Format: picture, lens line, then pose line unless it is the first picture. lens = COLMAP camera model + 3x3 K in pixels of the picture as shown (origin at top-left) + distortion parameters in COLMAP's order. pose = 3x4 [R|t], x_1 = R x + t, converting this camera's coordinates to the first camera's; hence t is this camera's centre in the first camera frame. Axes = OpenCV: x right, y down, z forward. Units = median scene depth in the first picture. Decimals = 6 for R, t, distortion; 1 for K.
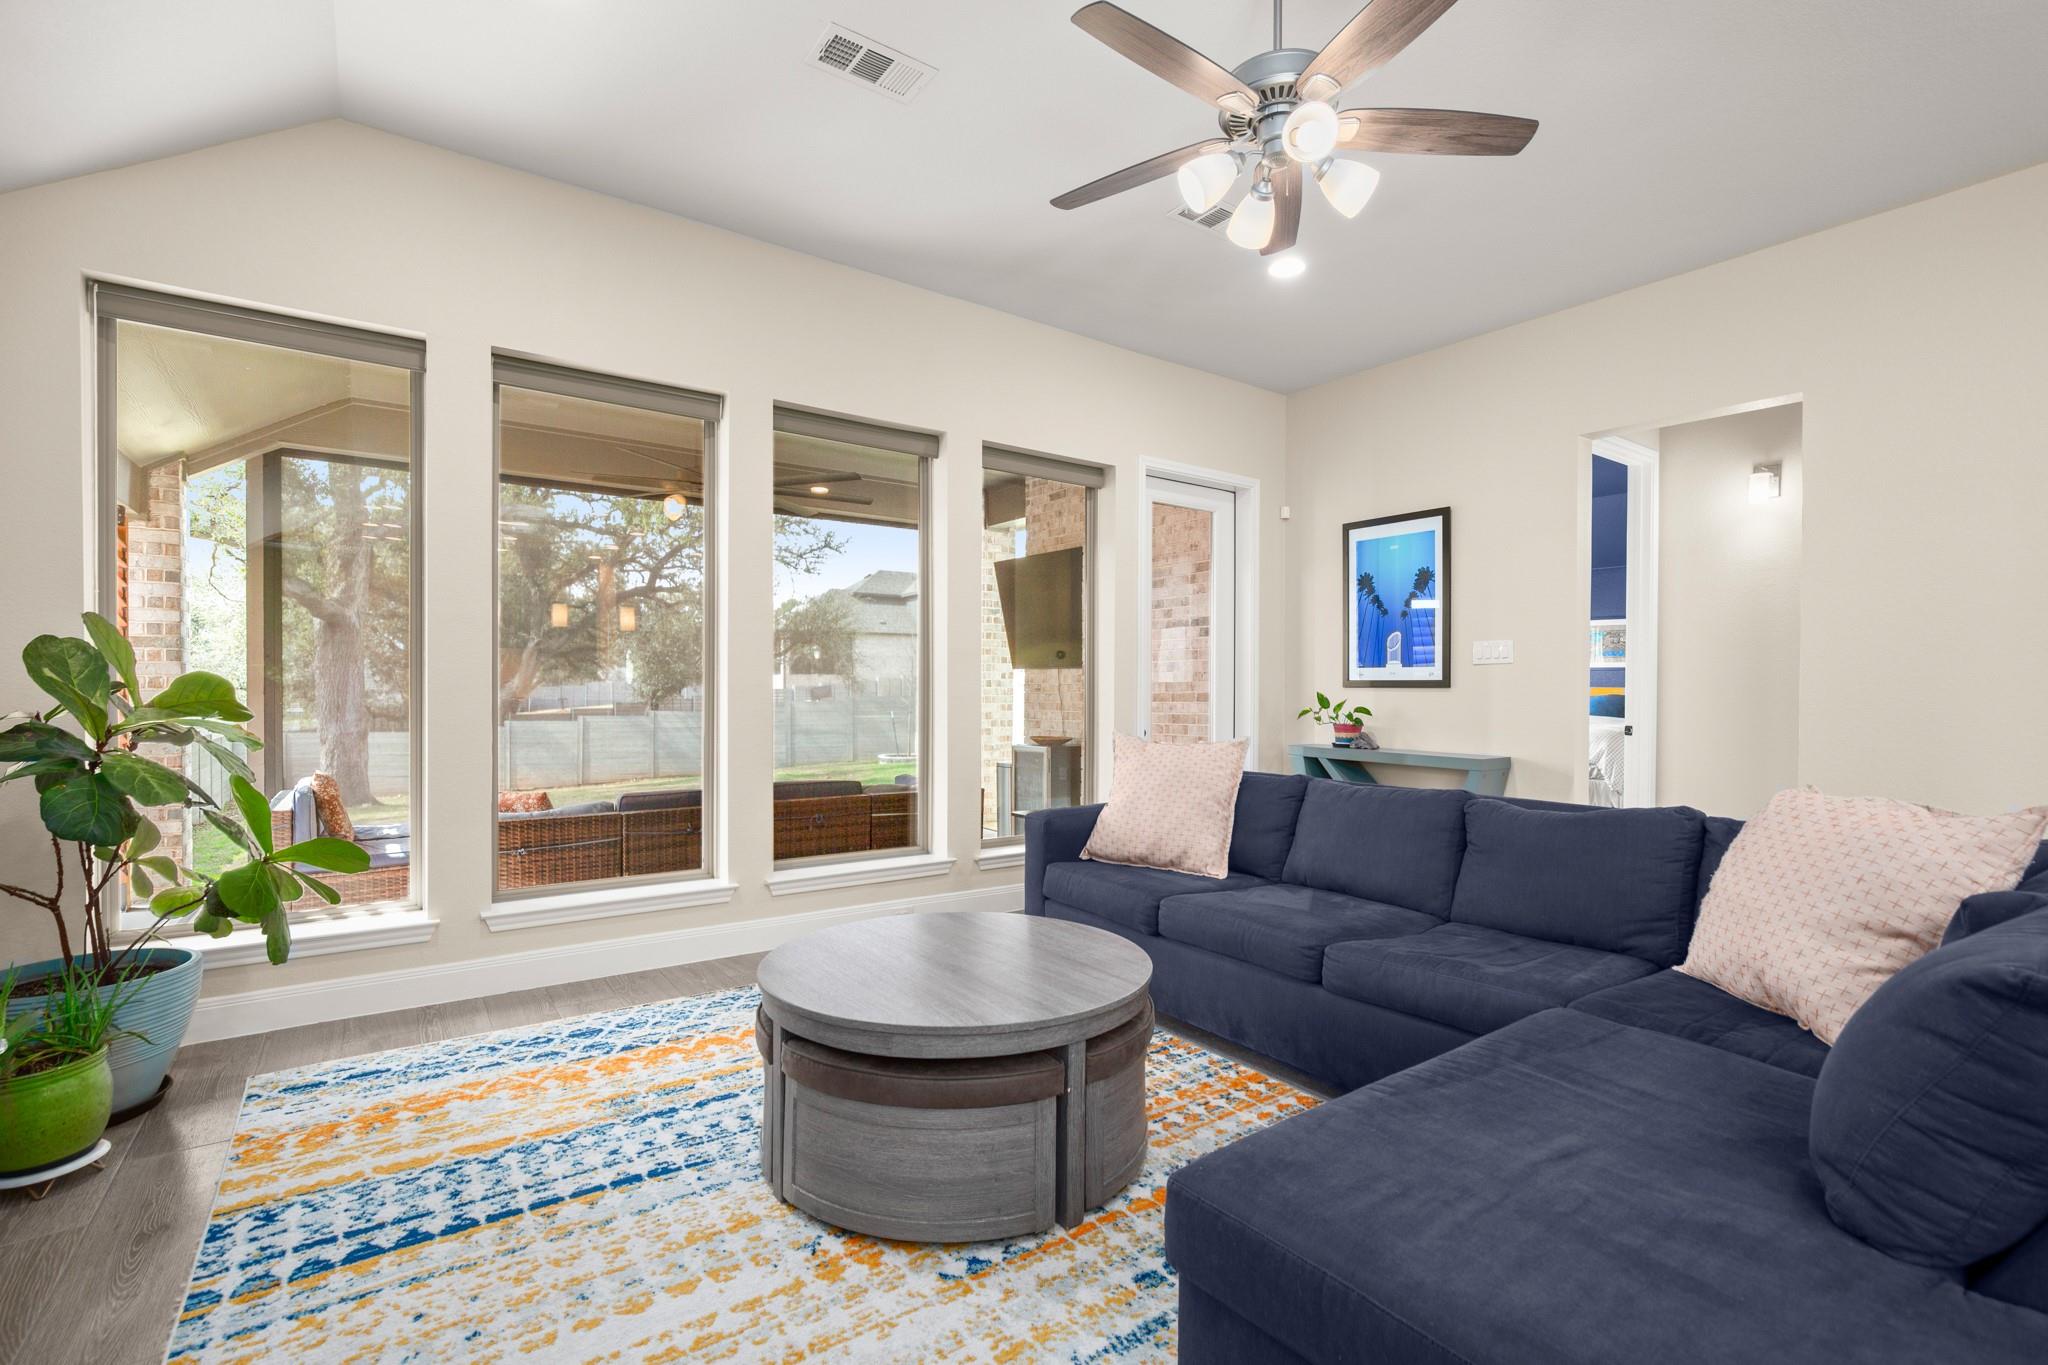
lens RADIAL K [[934.2, 0, 1038.8], [0, 934.2, 693.9], [0, 0, 1]] dist [-0.014813, 0.005820]
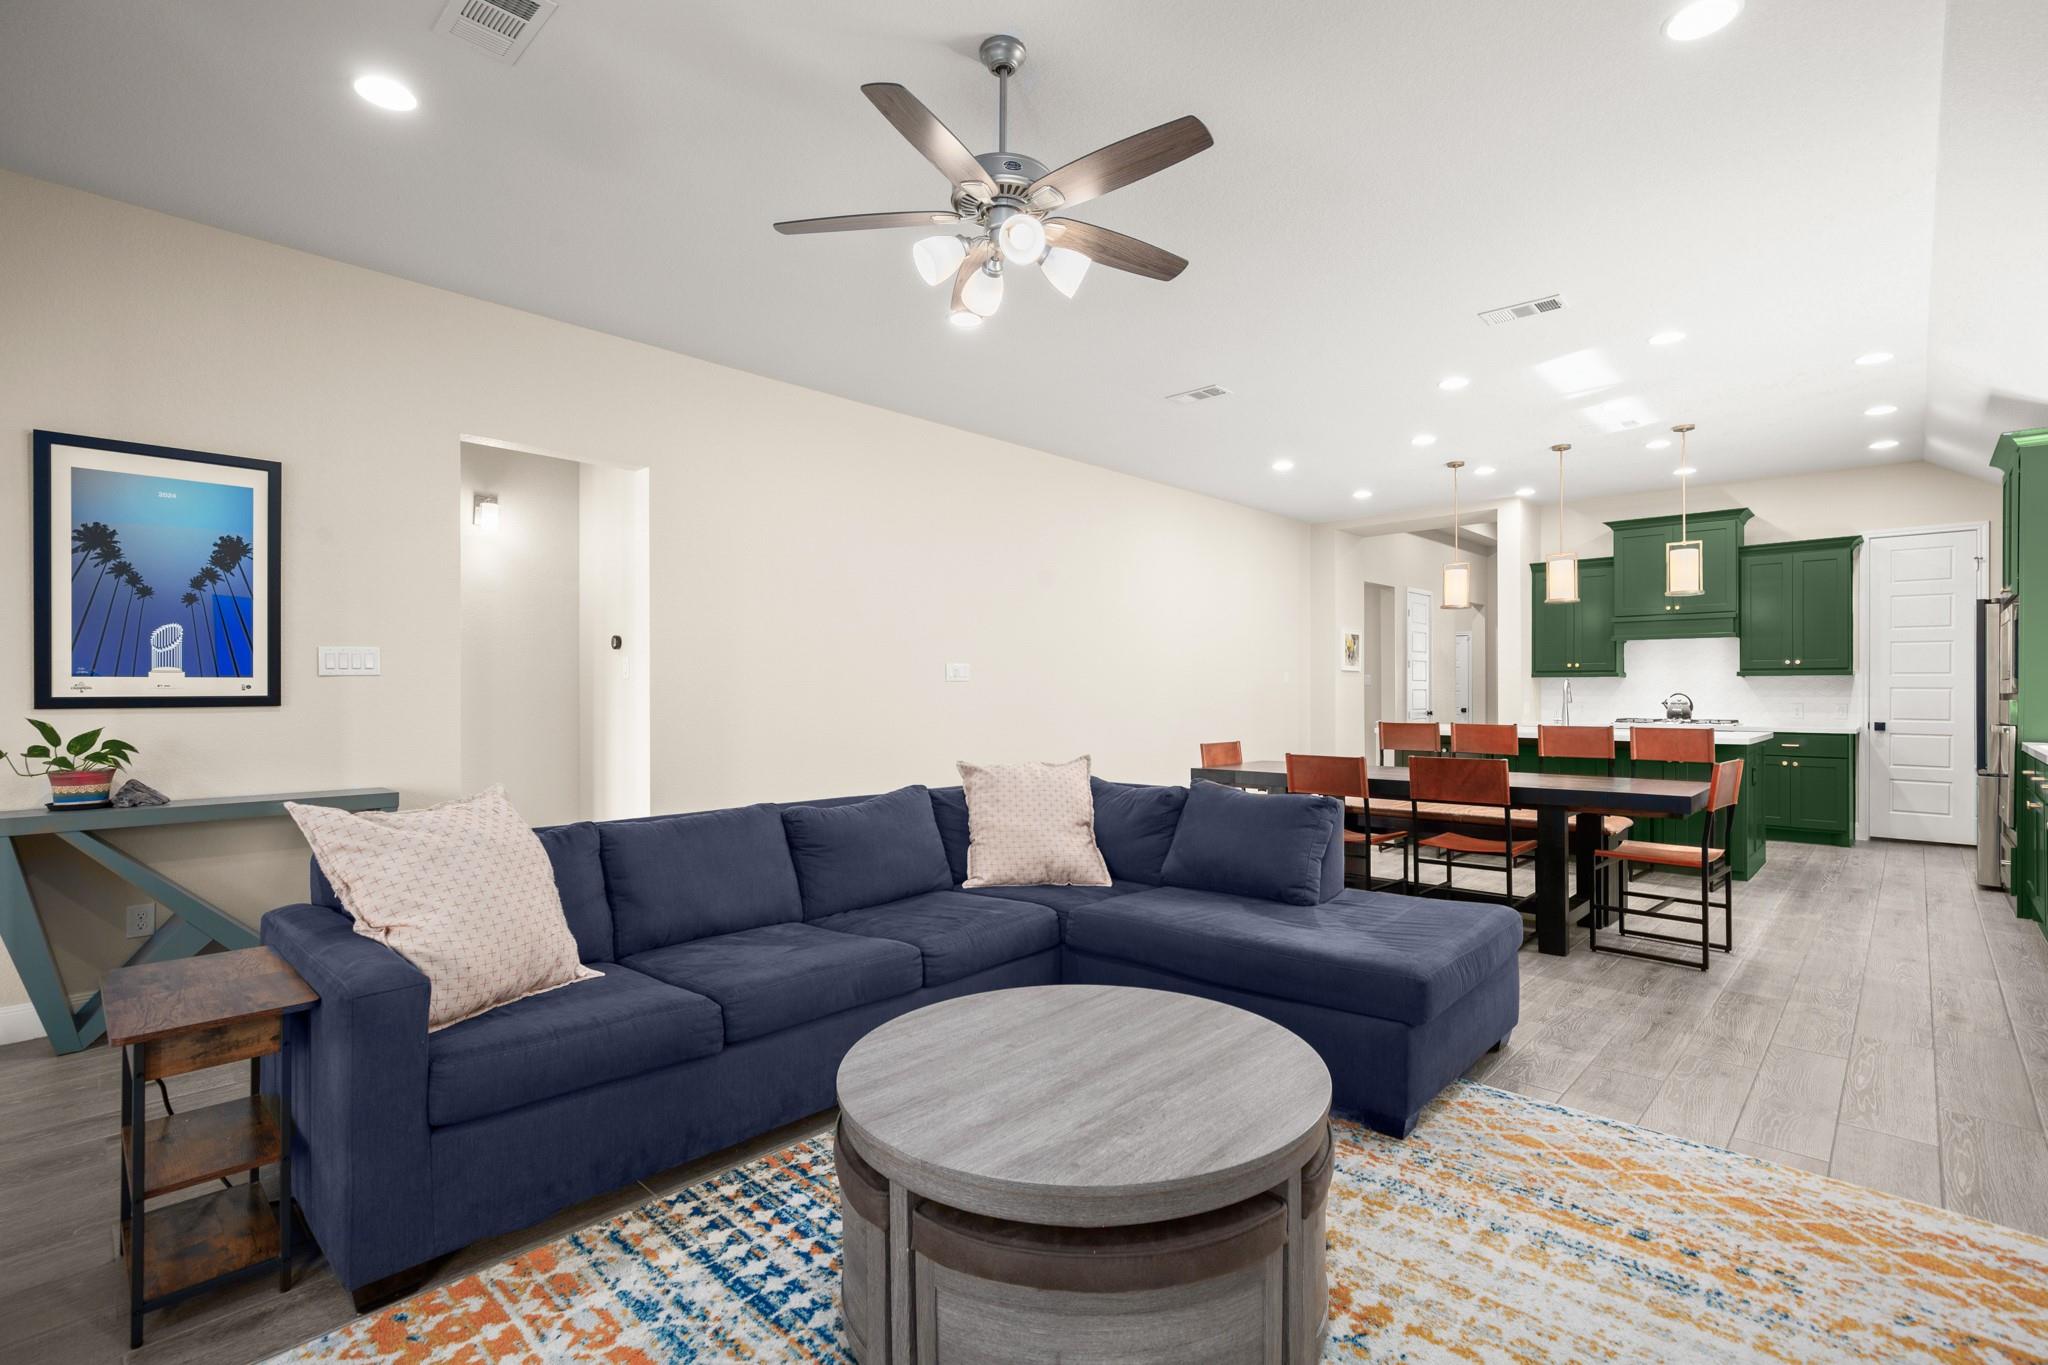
lens RADIAL K [[934.2, 0, 1028.2], [0, 934.2, 689.7], [0, 0, 1]] dist [-0.014813, 0.005820]
pose [[-0.183809, -0.005862, 0.982945, -0.760953], [0.007552, 0.999944, 0.007376, -0.038835], [-0.982933, 0.008779, -0.183754, 1.042089]]
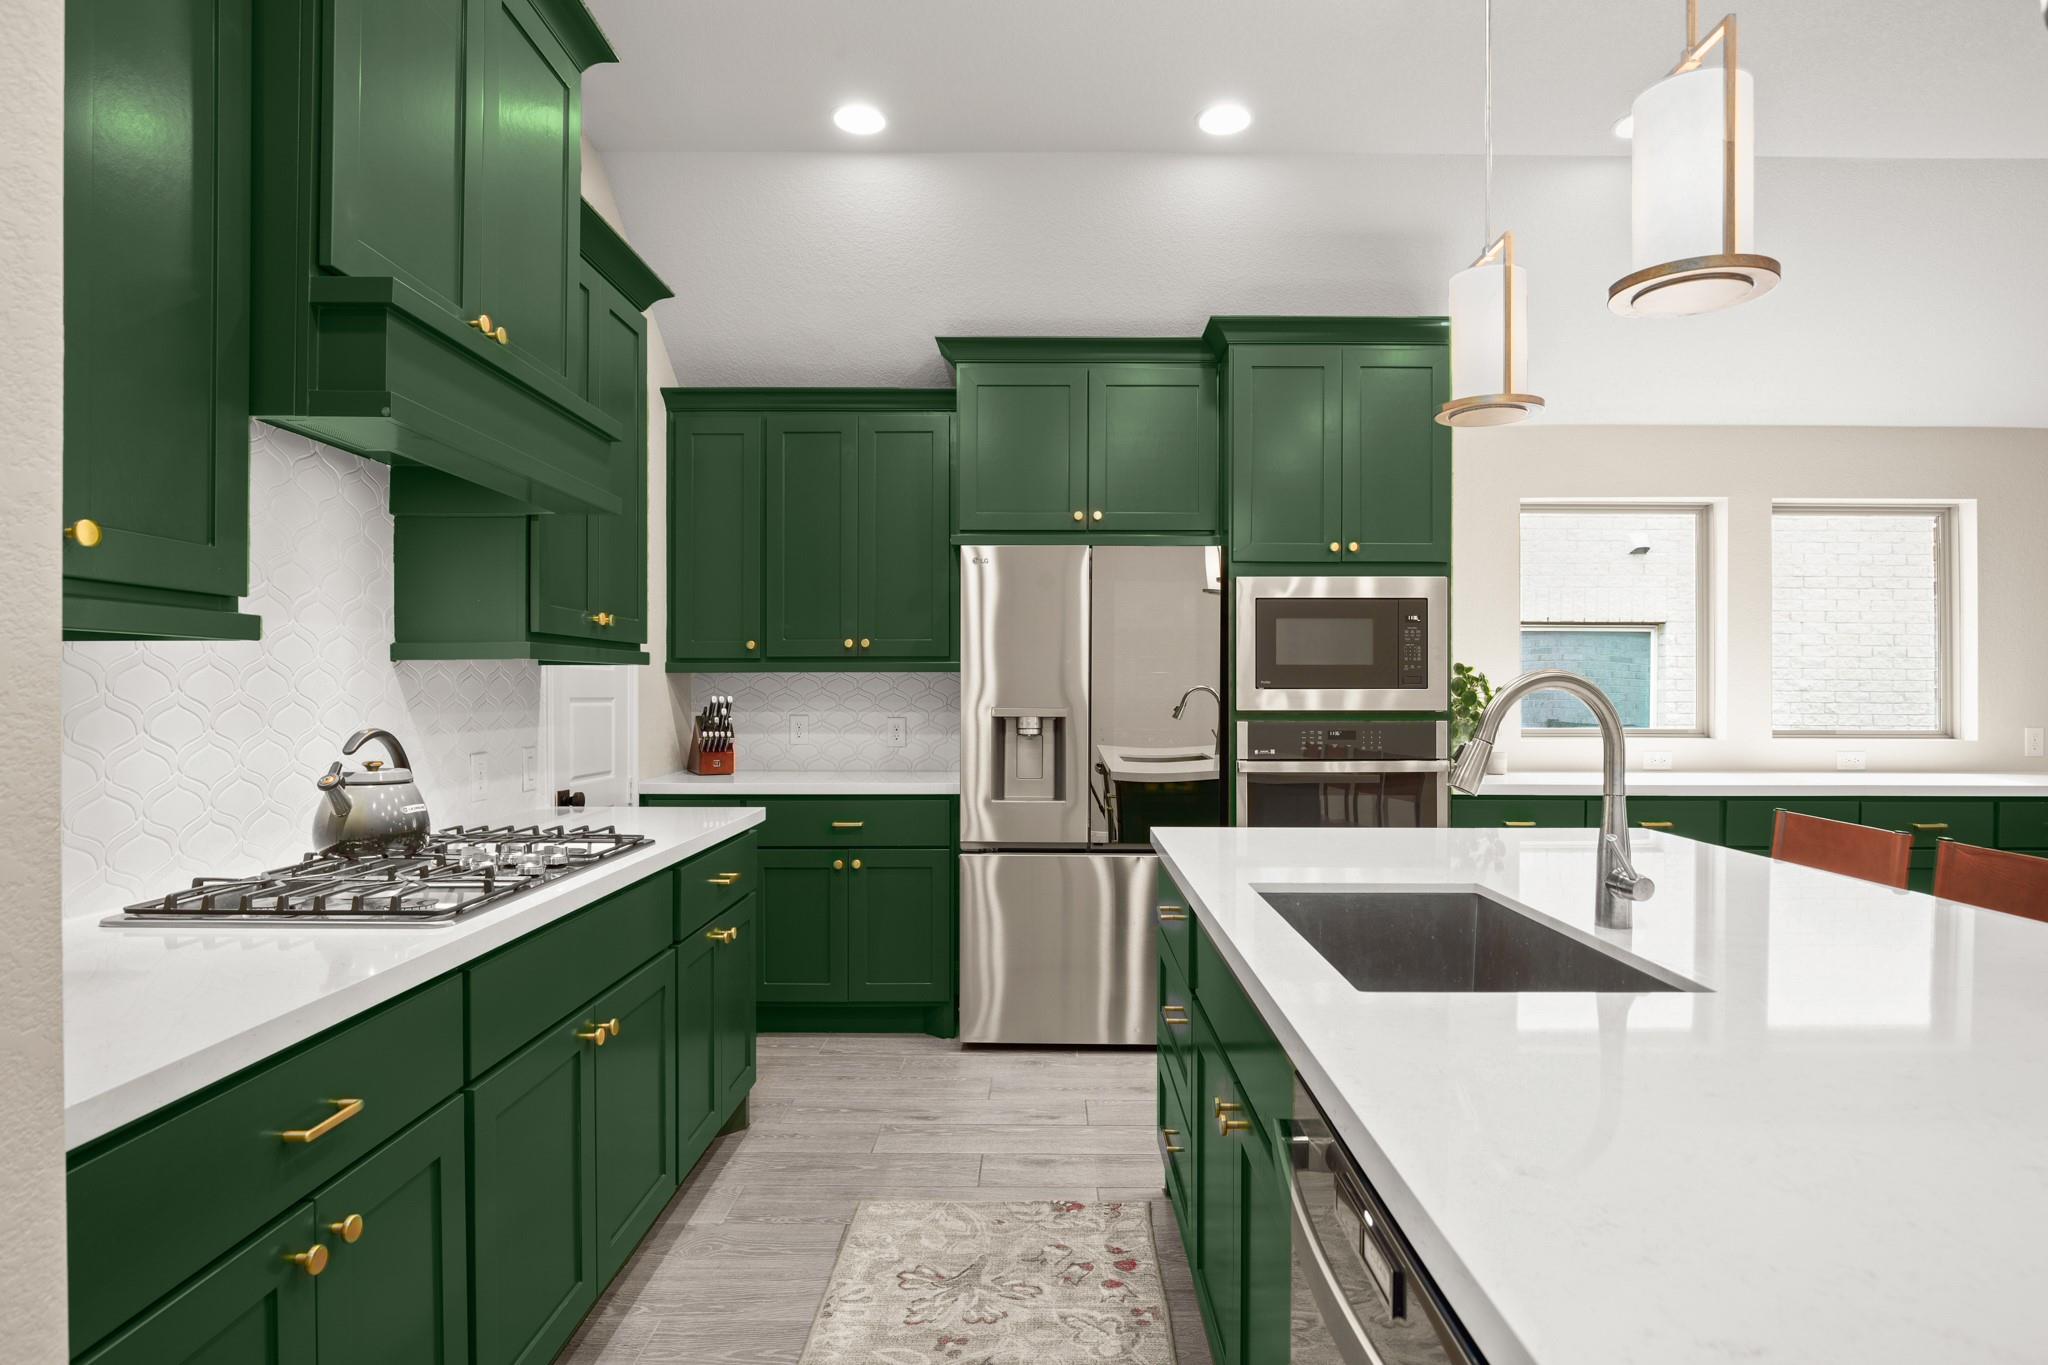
lens RADIAL K [[1116.7, 0, 1024.3], [0, 1116.7, 698.8], [0, 0, 1]] dist [-0.014677, -0.002294]
pose [[-0.589521, 0.003534, -0.807745, 2.241289], [-0.013881, 0.999798, 0.014504, -0.029732], [0.807634, 0.019763, -0.589353, -0.827911]]
